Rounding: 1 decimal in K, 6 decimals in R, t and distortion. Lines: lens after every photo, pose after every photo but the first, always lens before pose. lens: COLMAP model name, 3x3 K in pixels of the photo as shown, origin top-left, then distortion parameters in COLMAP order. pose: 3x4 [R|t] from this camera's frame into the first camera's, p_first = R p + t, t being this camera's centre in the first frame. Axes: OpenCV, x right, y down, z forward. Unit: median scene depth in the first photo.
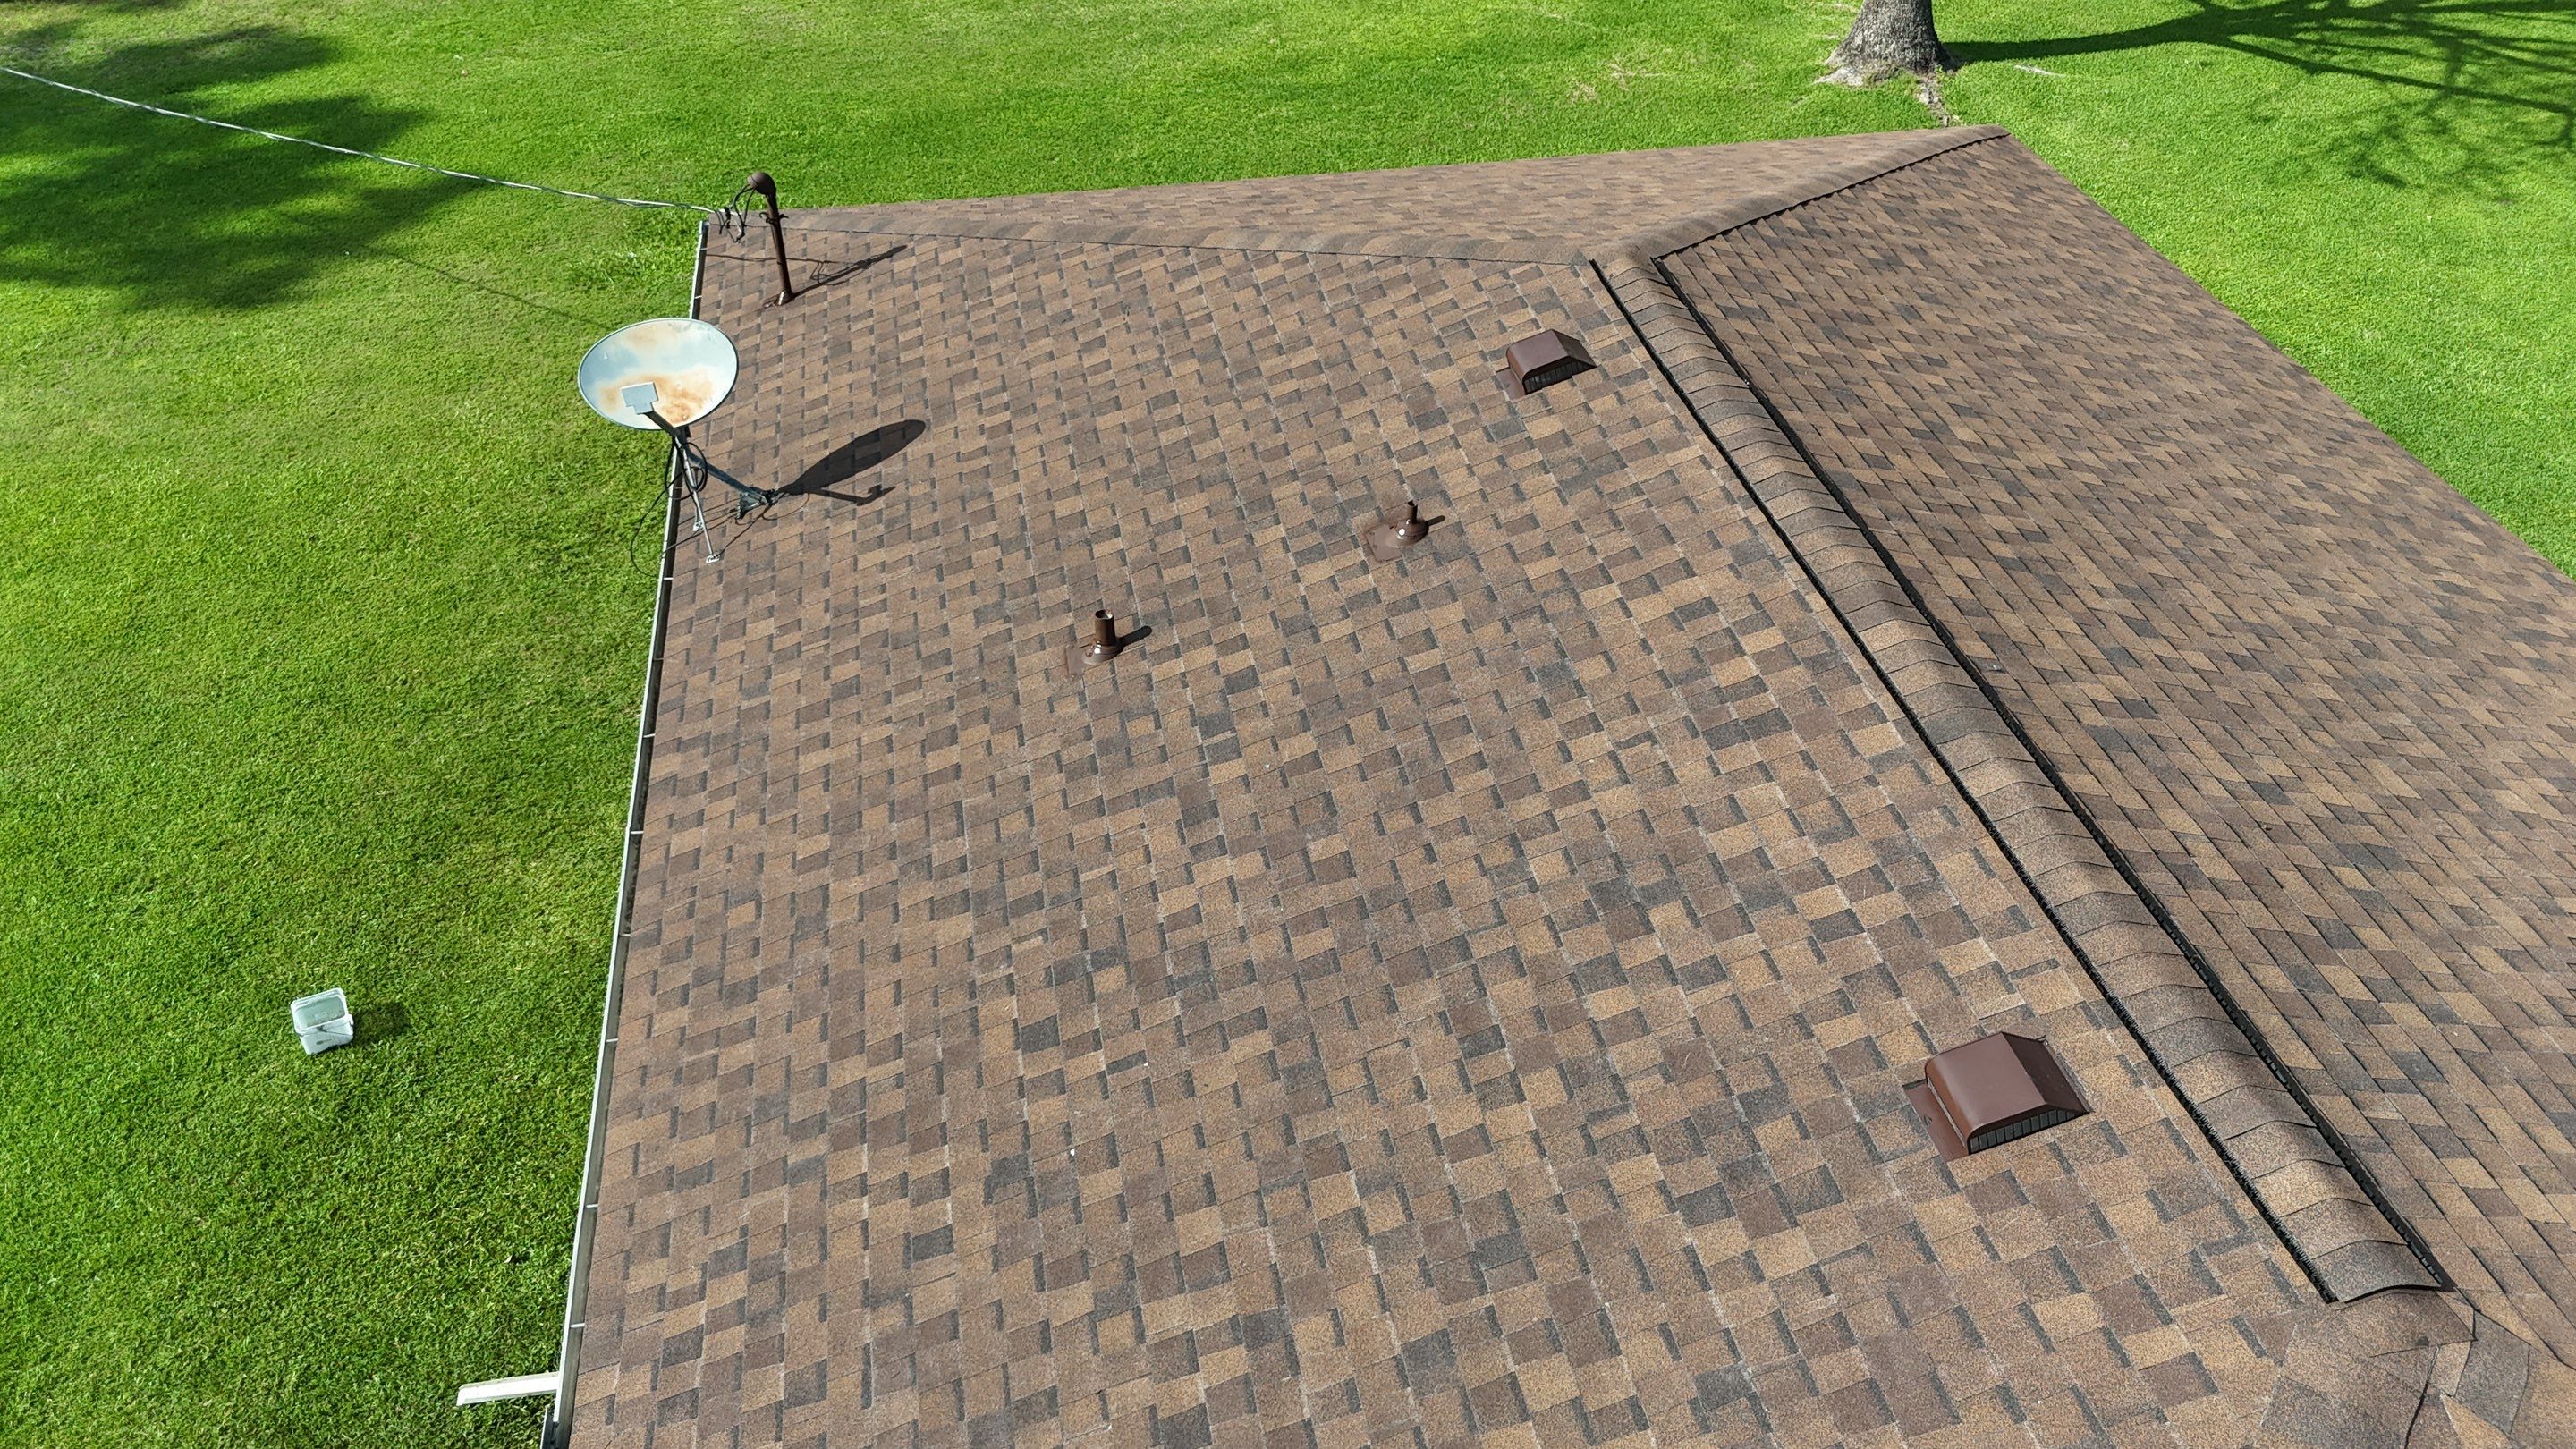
lens RADIAL K [[1905.4, 0, 1284.1], [0, 1905.4, 718.8], [0, 0, 1]] dist [0.071061, -0.070956]
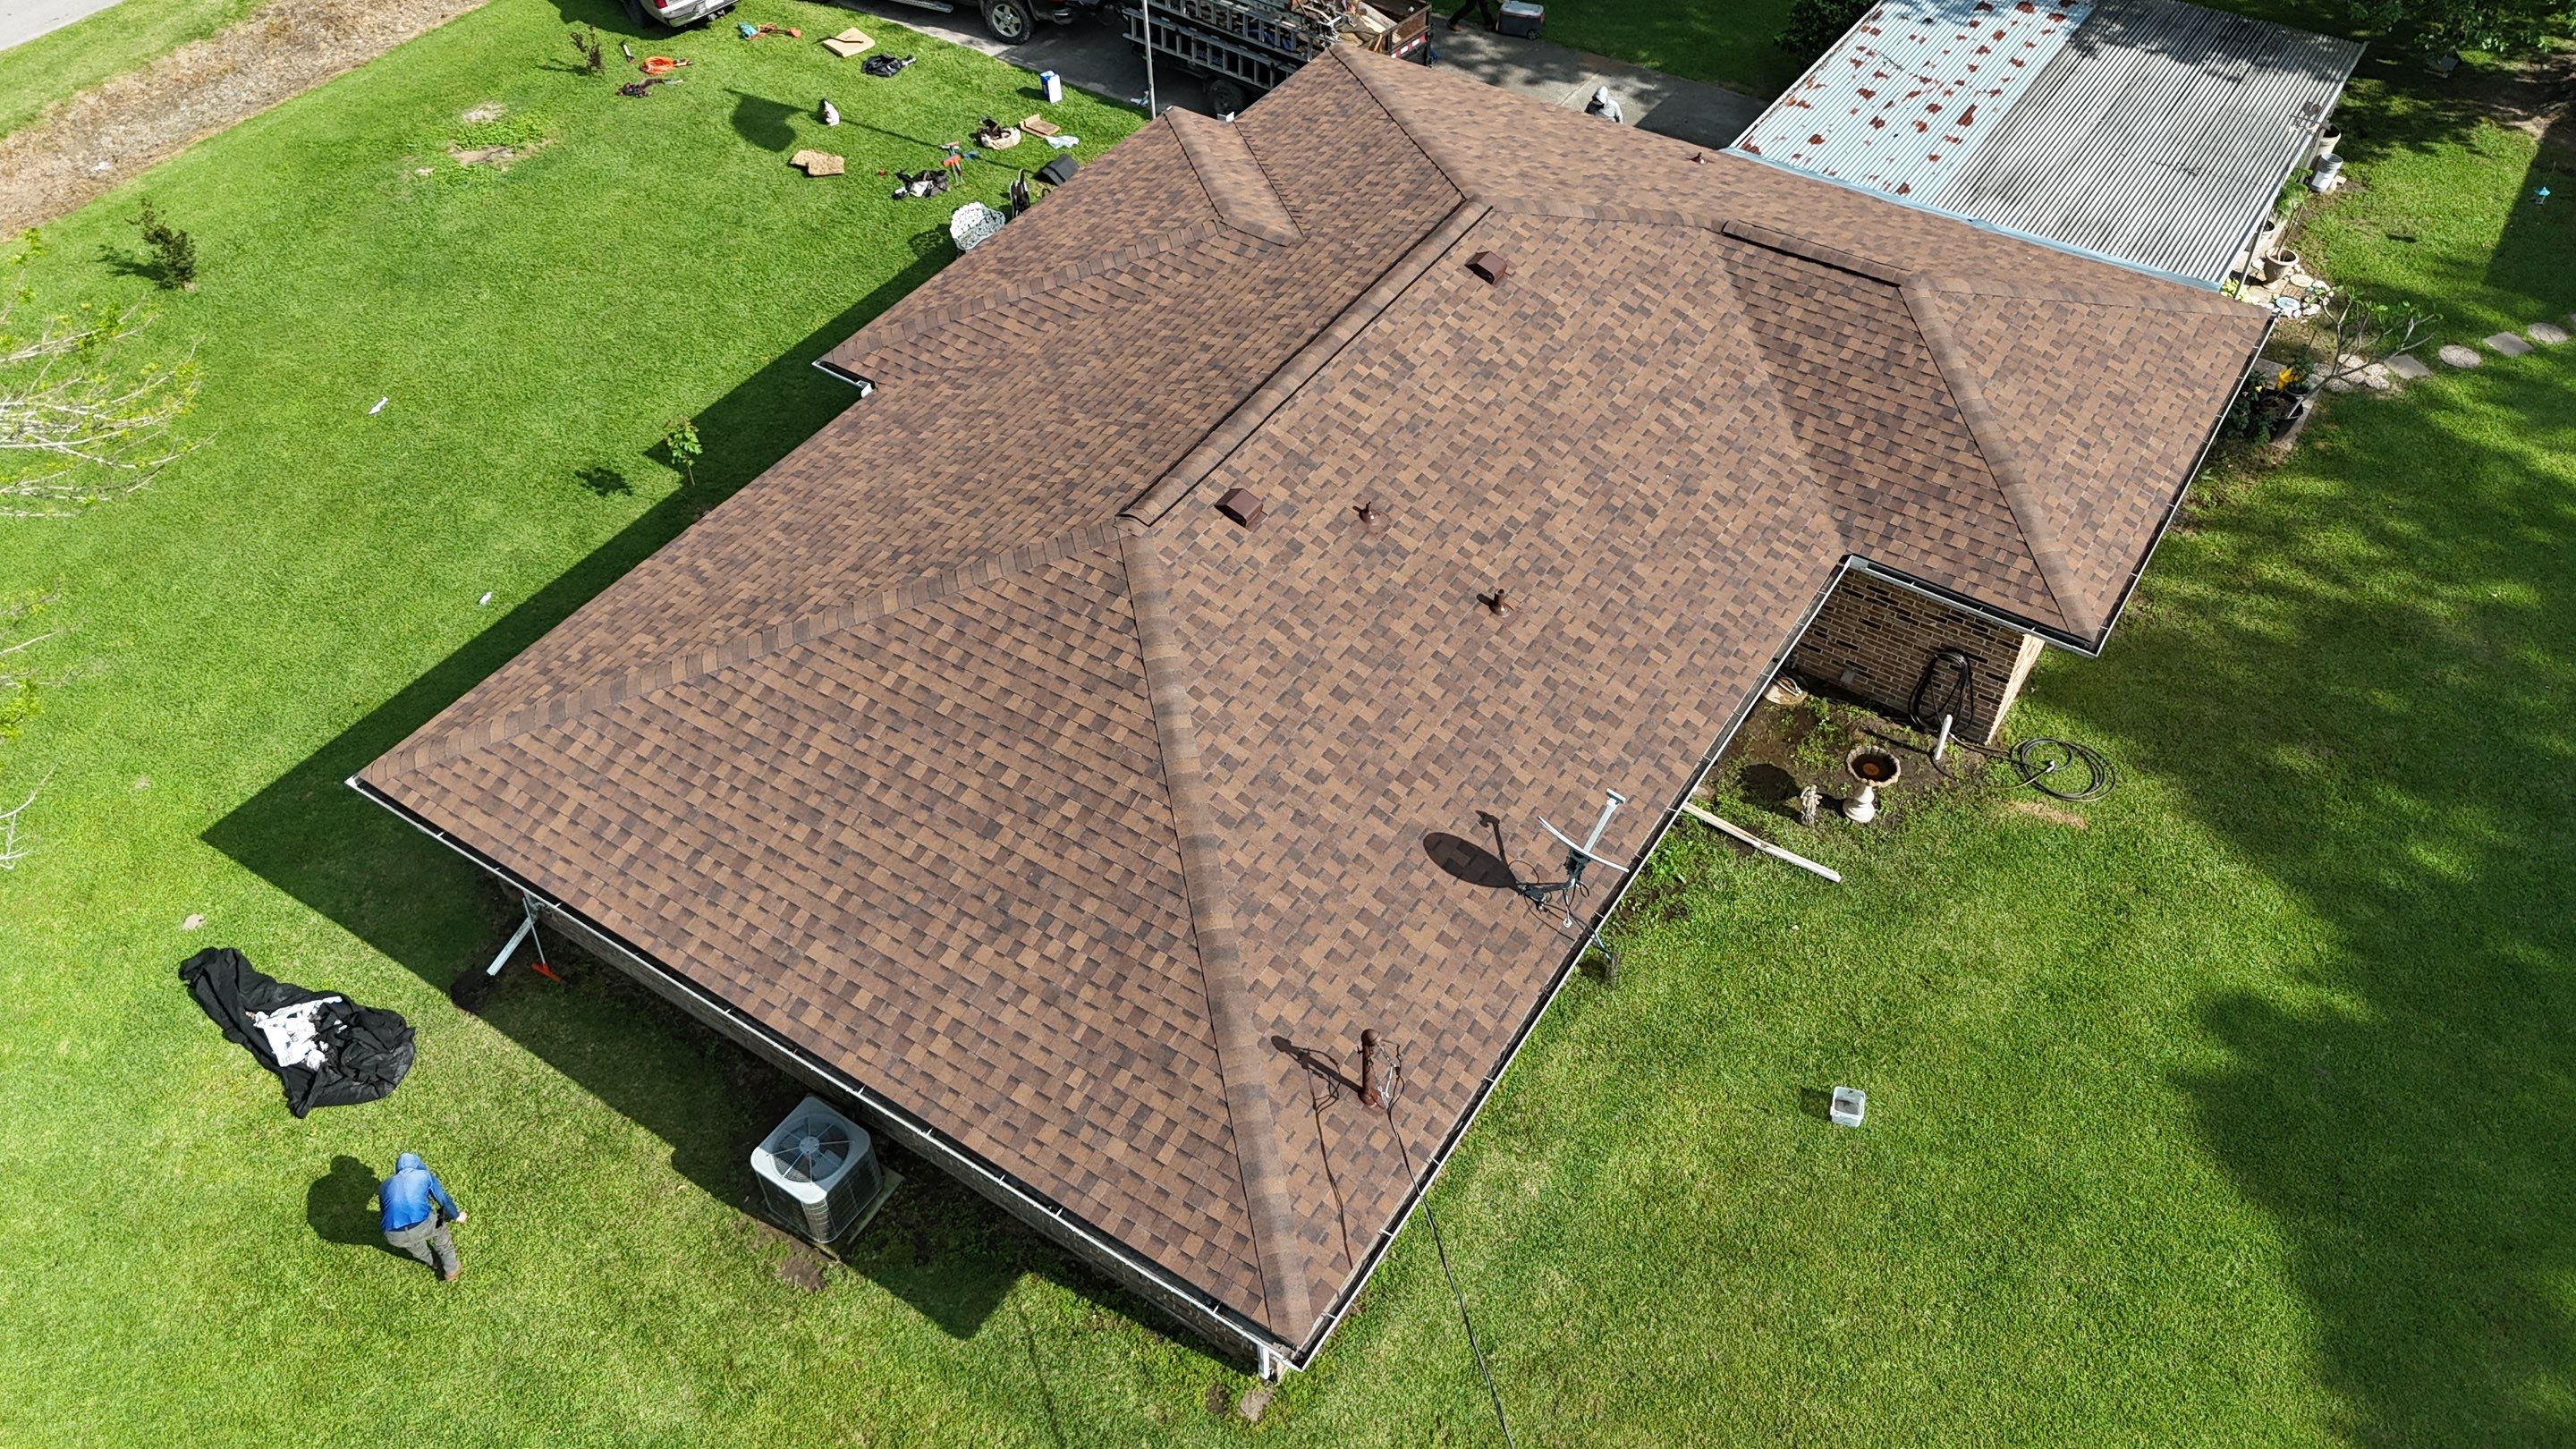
lens RADIAL K [[1931.7, 0, 1283.5], [0, 1931.7, 694.0], [0, 0, 1]] dist [0.098101, -0.130274]
pose [[-0.721306, -0.483700, 0.495733, -1.304070], [0.443958, 0.226479, 0.866954, -2.496066], [-0.531619, 0.845424, 0.051382, 1.442964]]
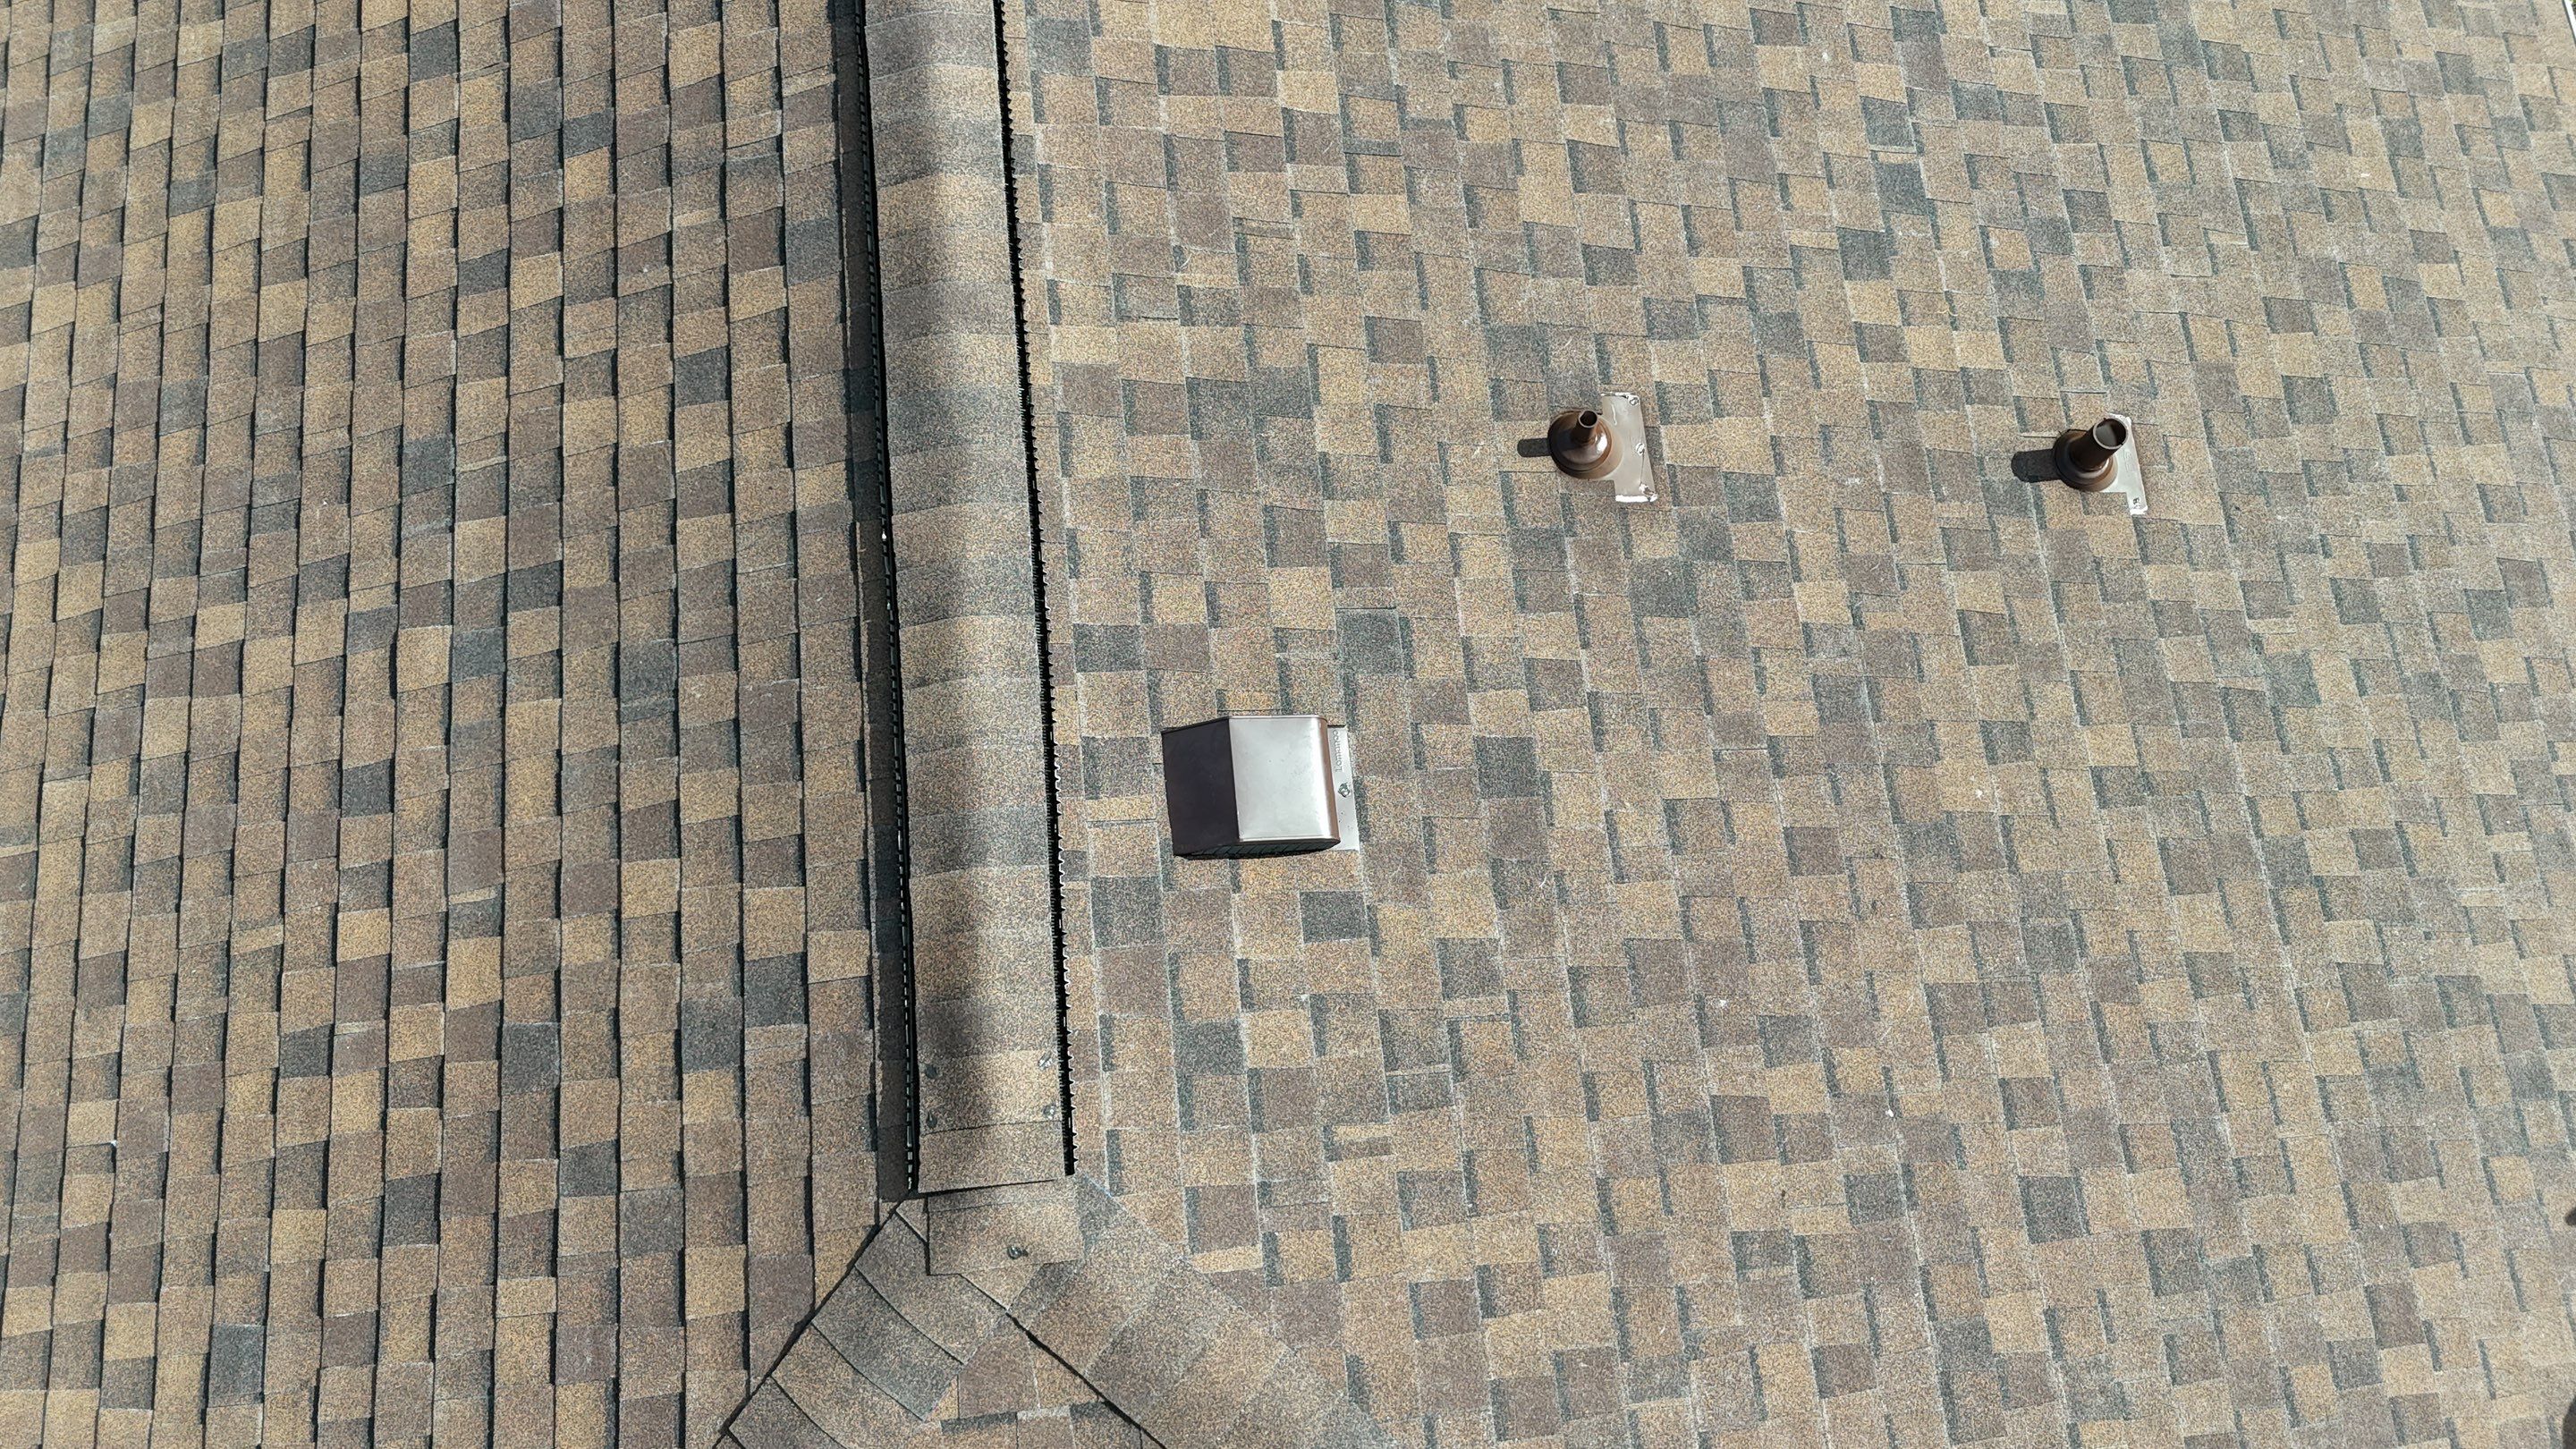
lens RADIAL K [[1905.4, 0, 1284.1], [0, 1905.4, 718.8], [0, 0, 1]] dist [0.071061, -0.070956]
pose [[-0.996212, -0.081768, 0.029586, 0.167004], [0.060227, -0.403414, 0.913033, -0.824574], [-0.062721, 0.911357, 0.406810, 1.116982]]
